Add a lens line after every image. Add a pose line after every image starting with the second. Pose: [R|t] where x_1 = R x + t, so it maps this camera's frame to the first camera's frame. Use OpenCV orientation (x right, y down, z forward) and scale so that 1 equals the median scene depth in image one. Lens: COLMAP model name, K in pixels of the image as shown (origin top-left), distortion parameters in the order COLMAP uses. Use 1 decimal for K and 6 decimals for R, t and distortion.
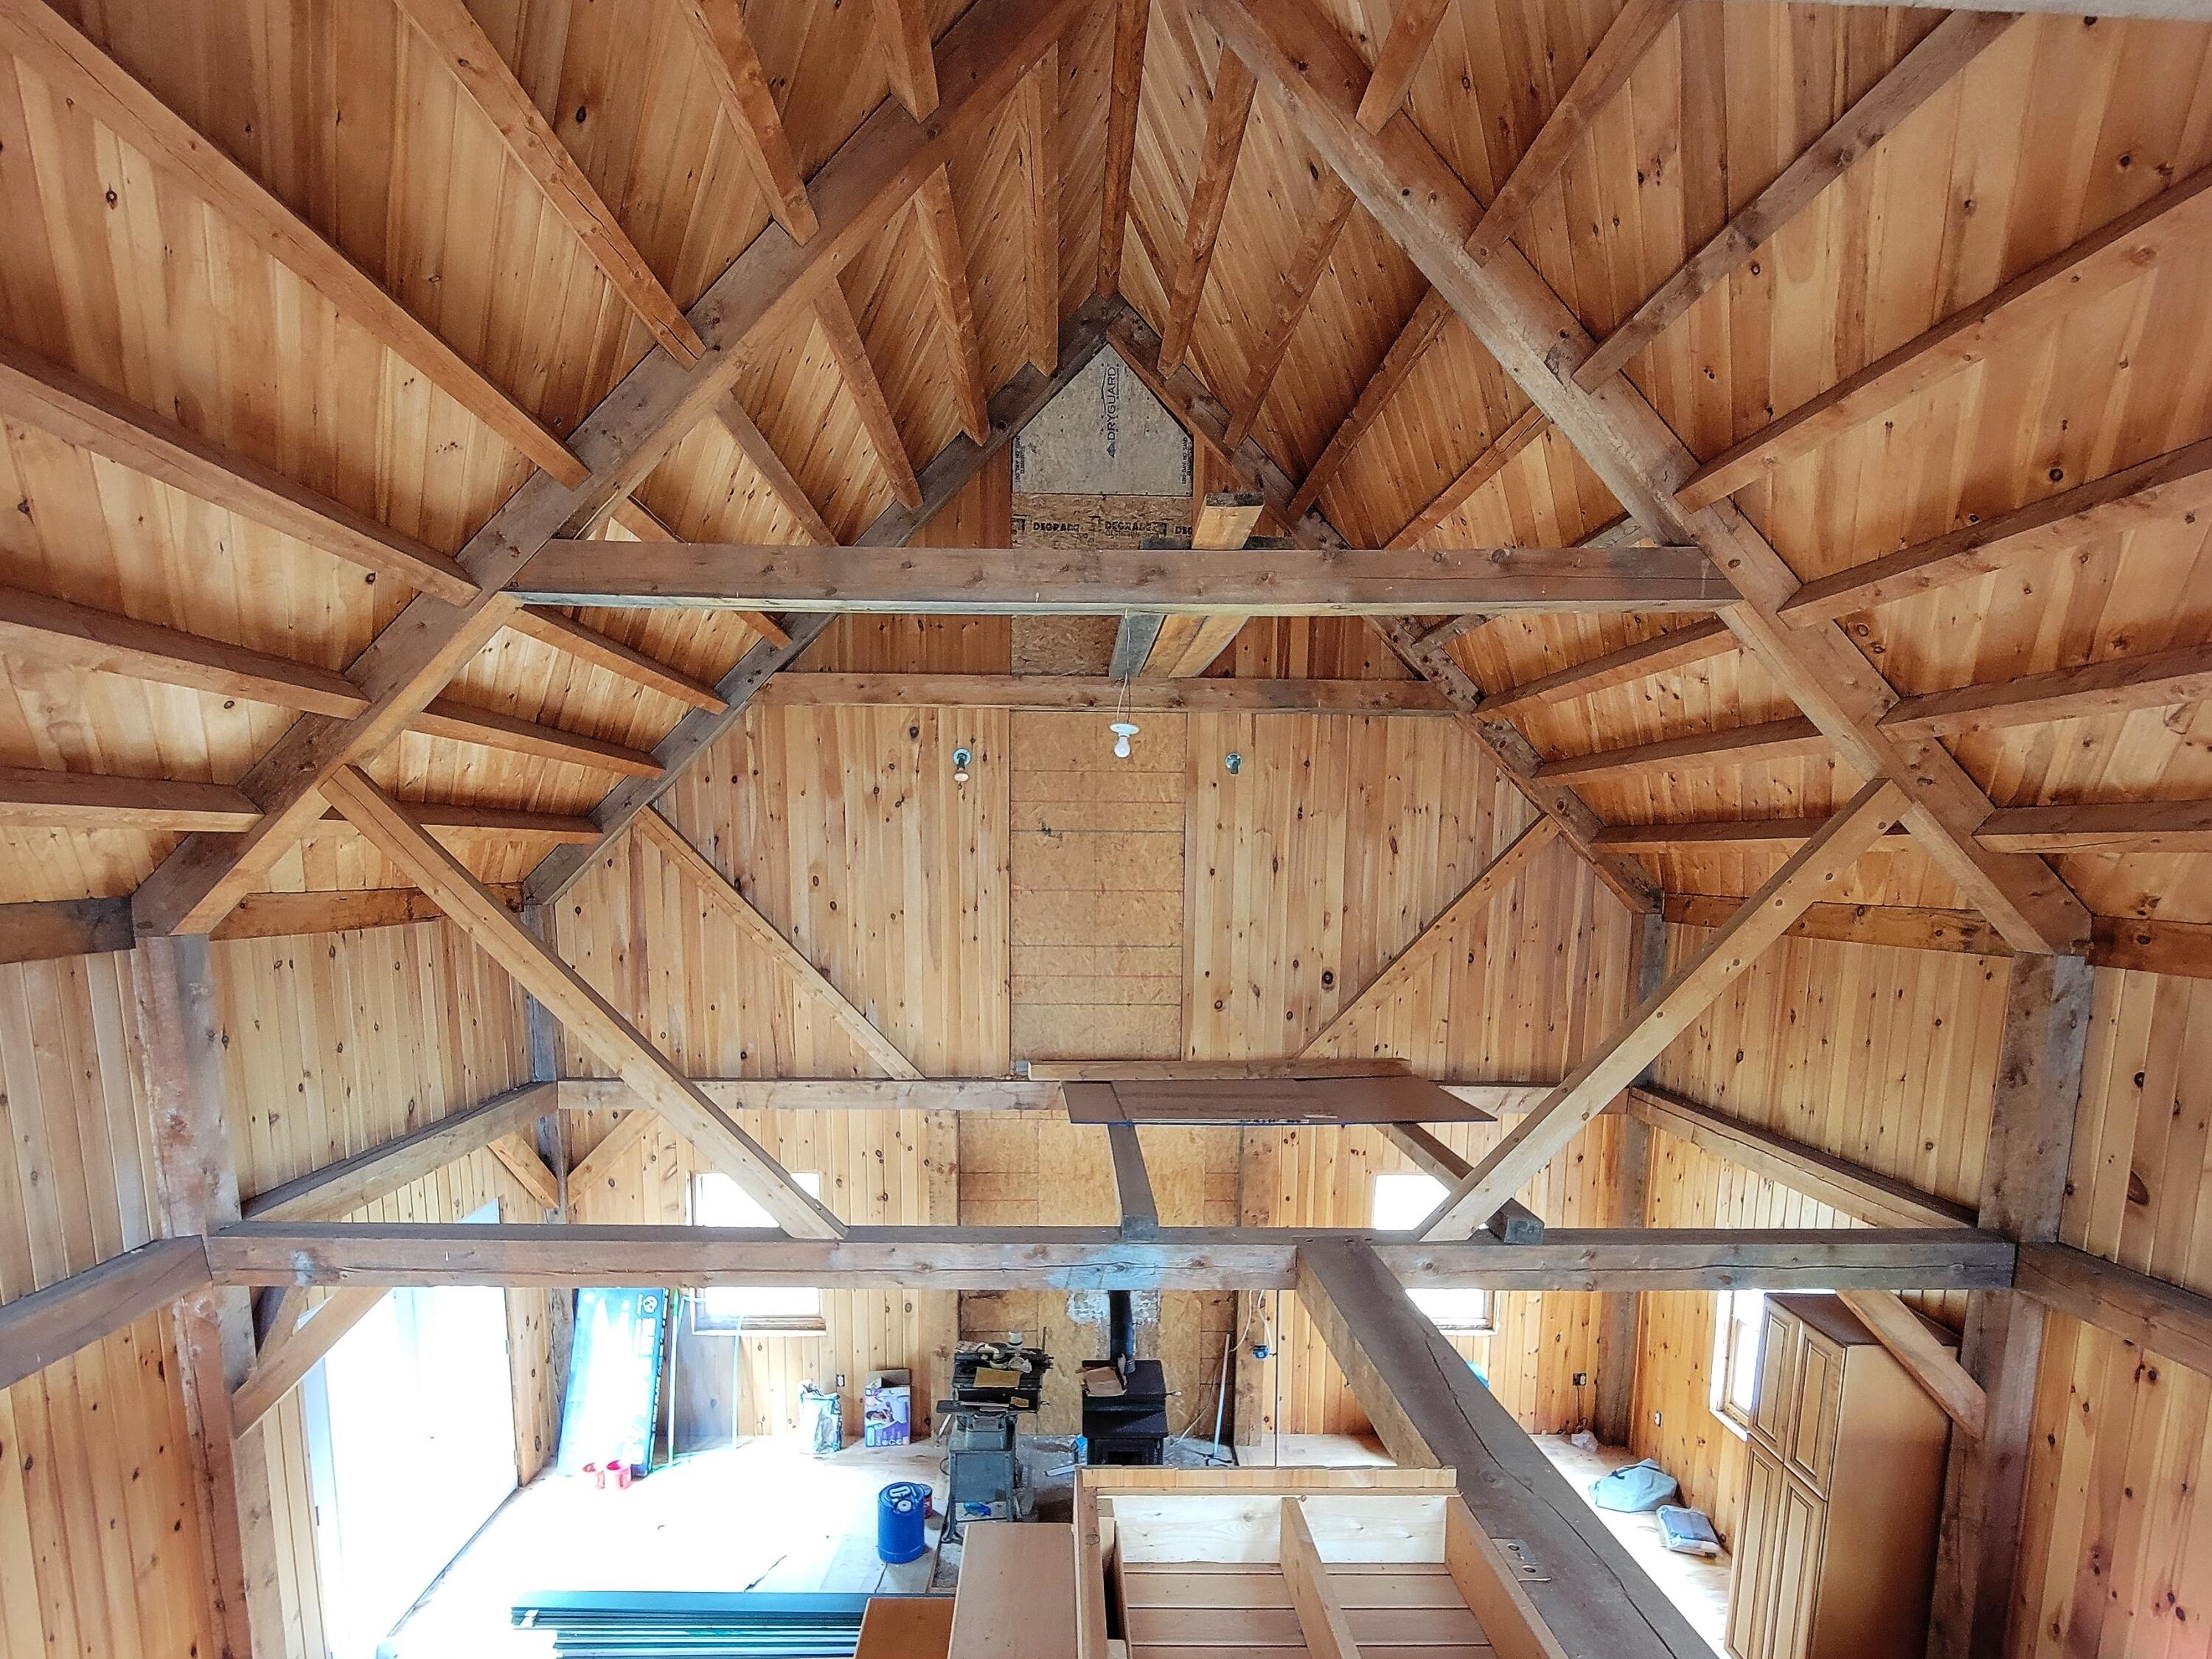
lens RADIAL K [[1051.9, 0, 1094.9], [0, 1051.9, 994.9], [0, 0, 1]] dist [-0.000572, -0.001103]
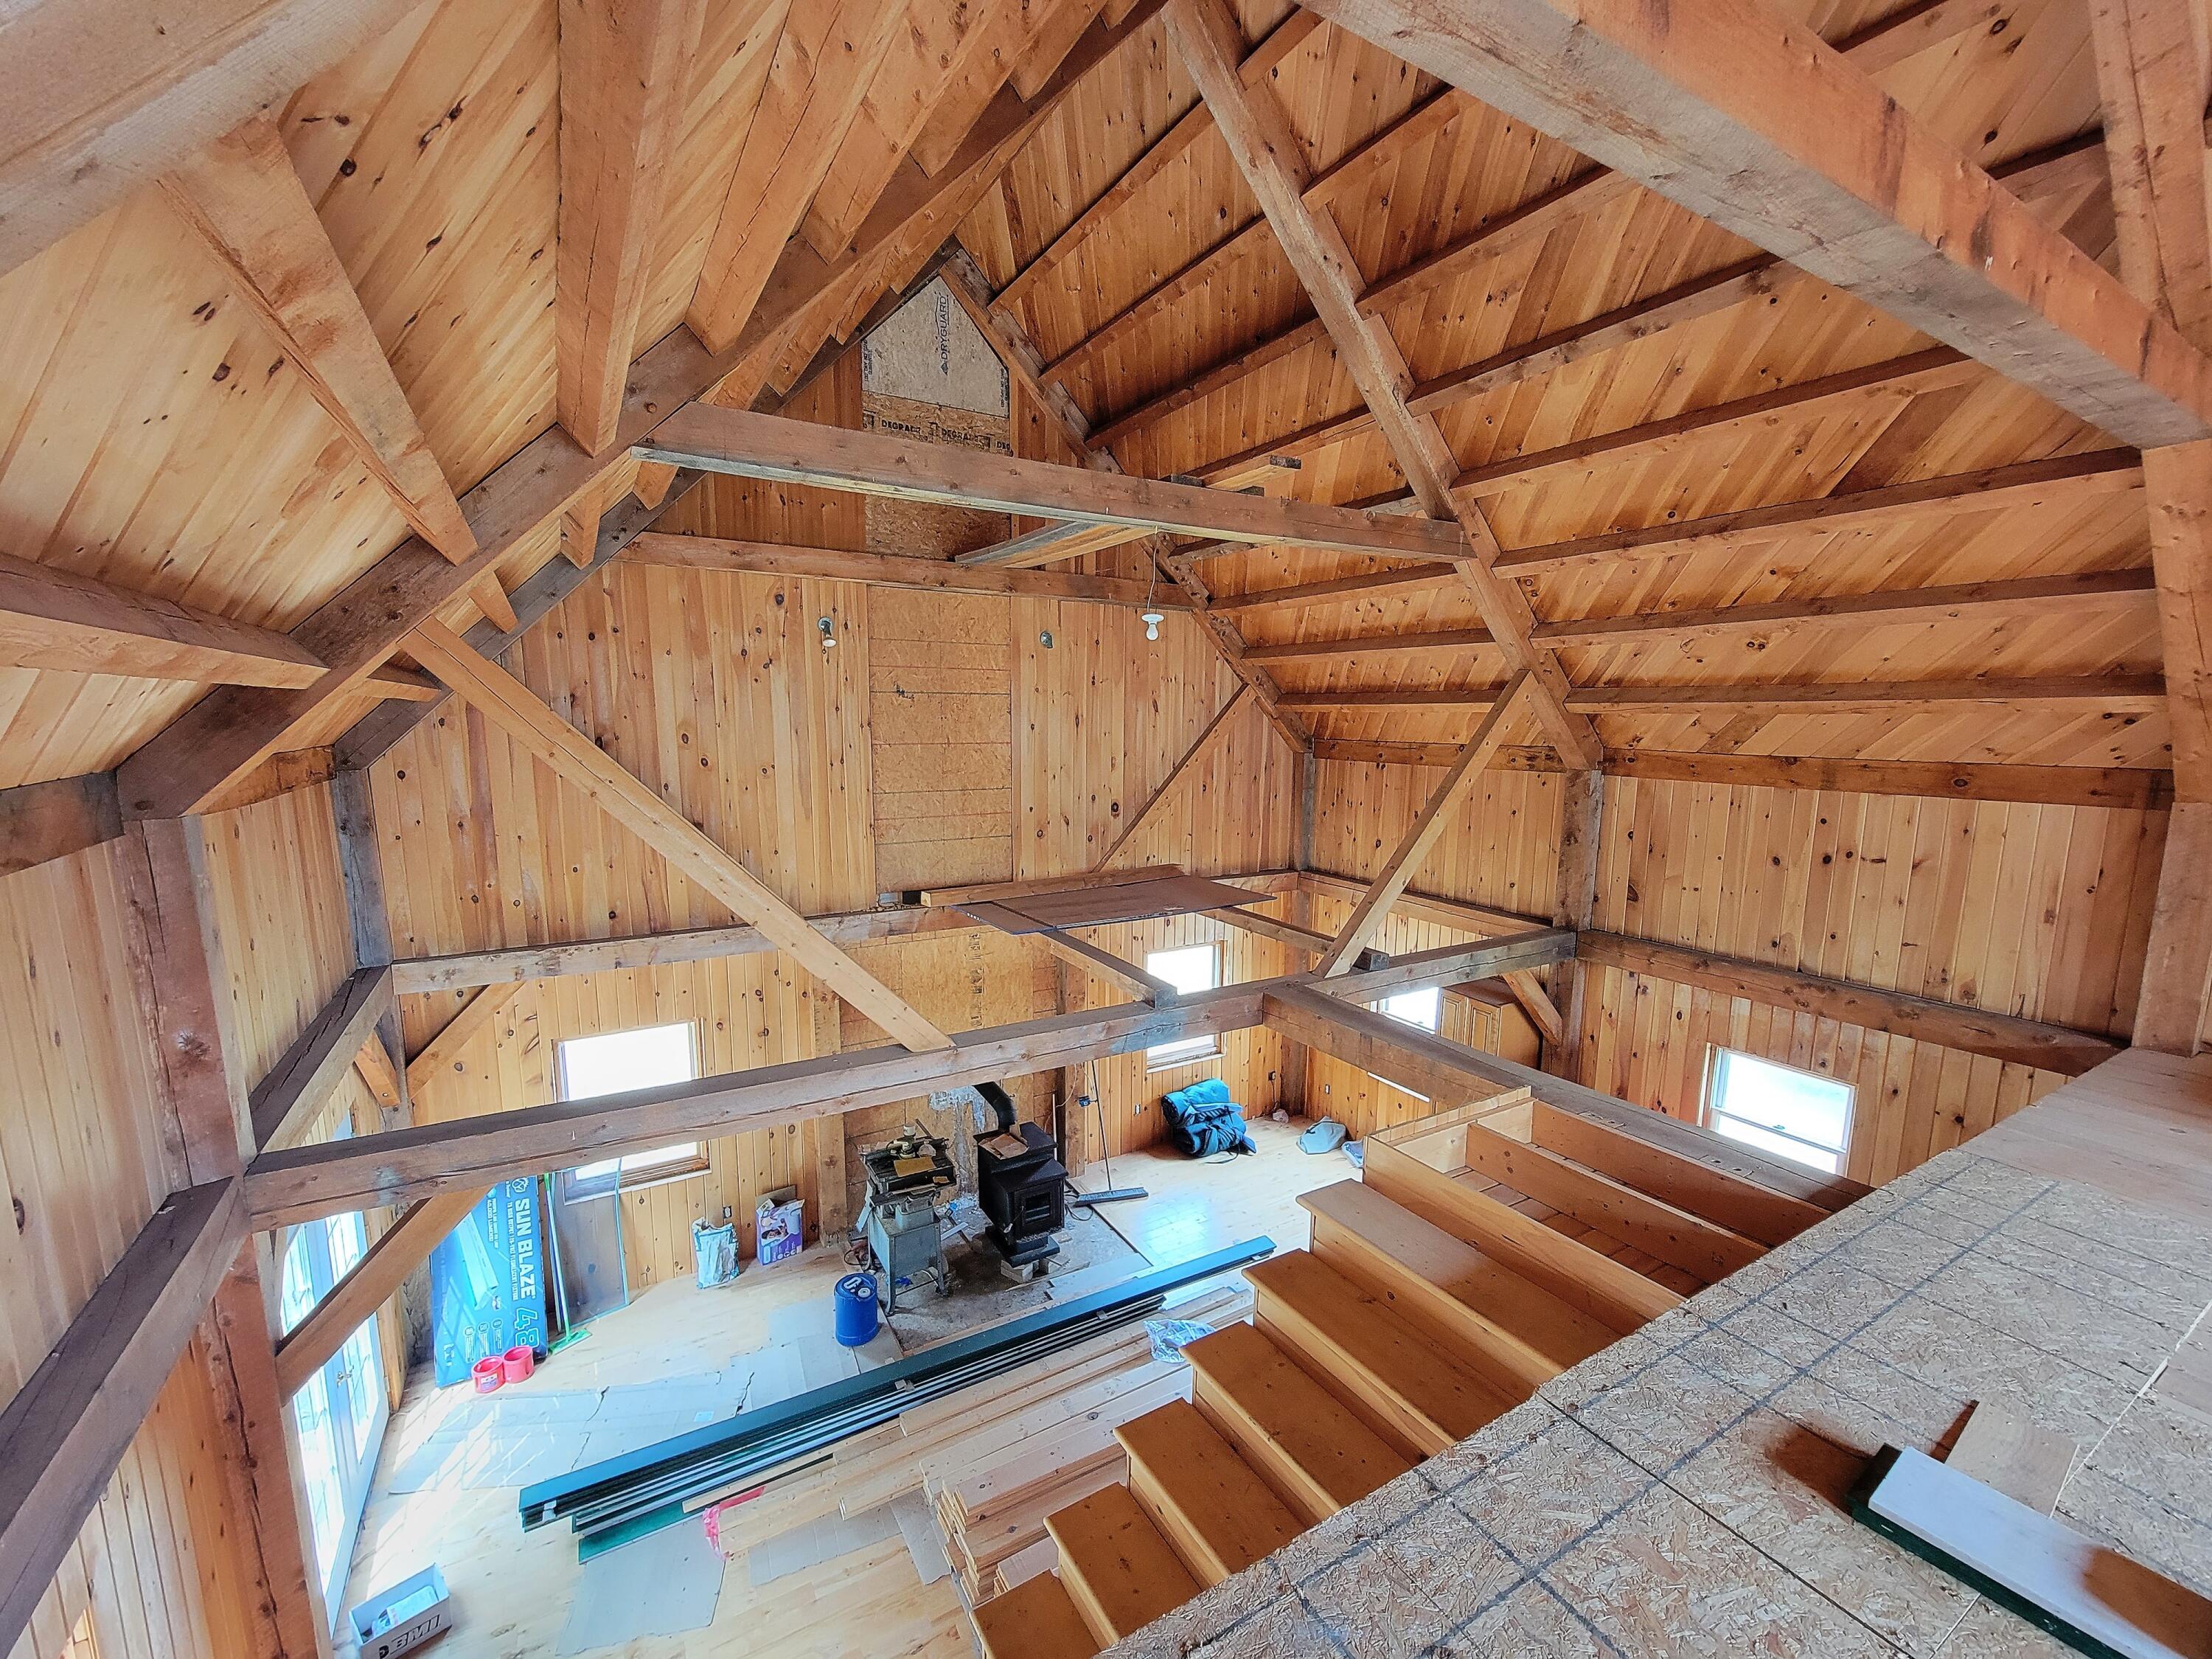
lens RADIAL K [[898.3, 0, 1107.9], [0, 898.3, 852.4], [0, 0, 1]] dist [-0.000921, -0.000506]
pose [[0.873218, -0.074846, 0.481548, -0.347650], [0.062949, 0.997181, 0.040842, -0.007241], [-0.483247, -0.005351, 0.875467, 0.029612]]
